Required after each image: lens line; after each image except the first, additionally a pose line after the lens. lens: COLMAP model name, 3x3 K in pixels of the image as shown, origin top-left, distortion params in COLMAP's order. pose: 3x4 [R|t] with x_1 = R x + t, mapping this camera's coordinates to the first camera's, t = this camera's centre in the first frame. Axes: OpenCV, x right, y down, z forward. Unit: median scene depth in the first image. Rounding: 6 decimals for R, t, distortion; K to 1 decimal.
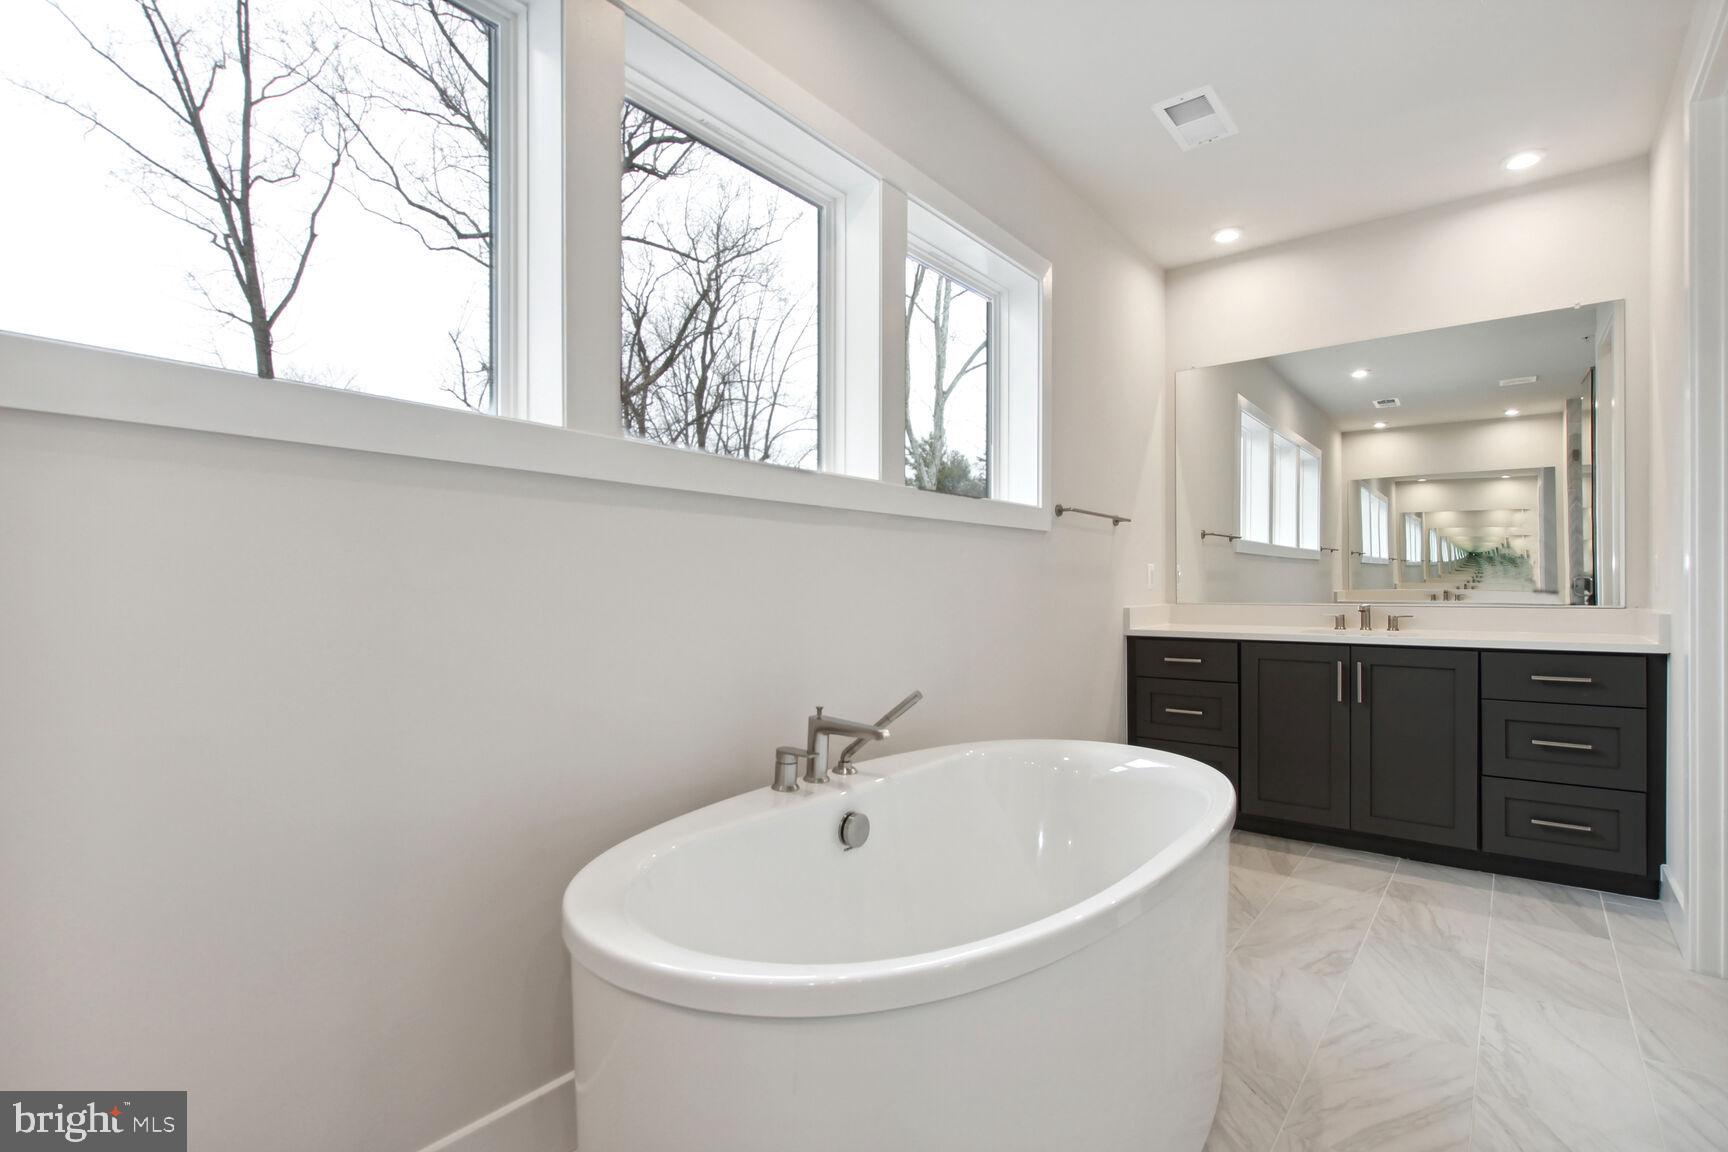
lens RADIAL K [[815.1, 0, 867.2], [0, 815.1, 574.7], [0, 0, 1]] dist [0.011134, -0.001014]
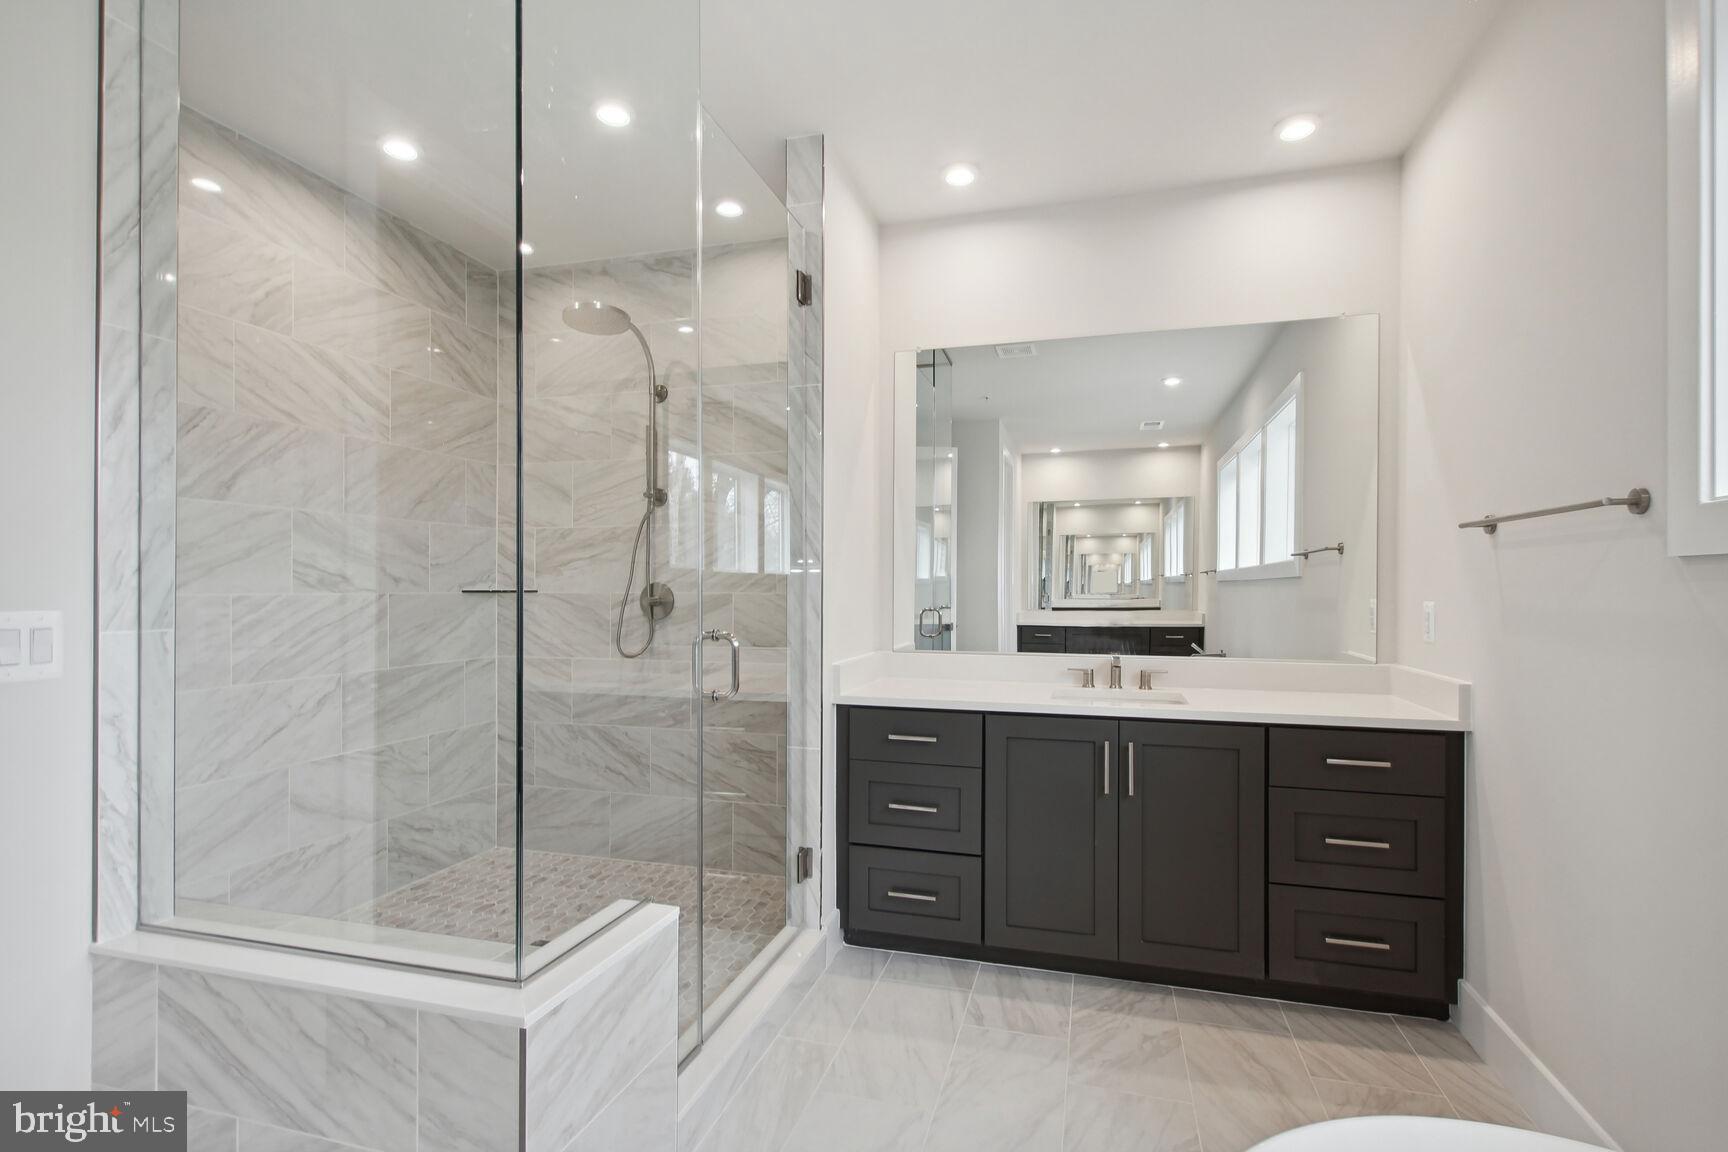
lens RADIAL K [[815.1, 0, 867.2], [0, 815.1, 574.7], [0, 0, 1]] dist [0.011134, -0.001014]
pose [[0.927347, 0.008477, 0.374106, 0.081817], [-0.005200, 0.999939, -0.009767, -0.041538], [-0.374166, 0.007112, 0.927334, 0.374338]]
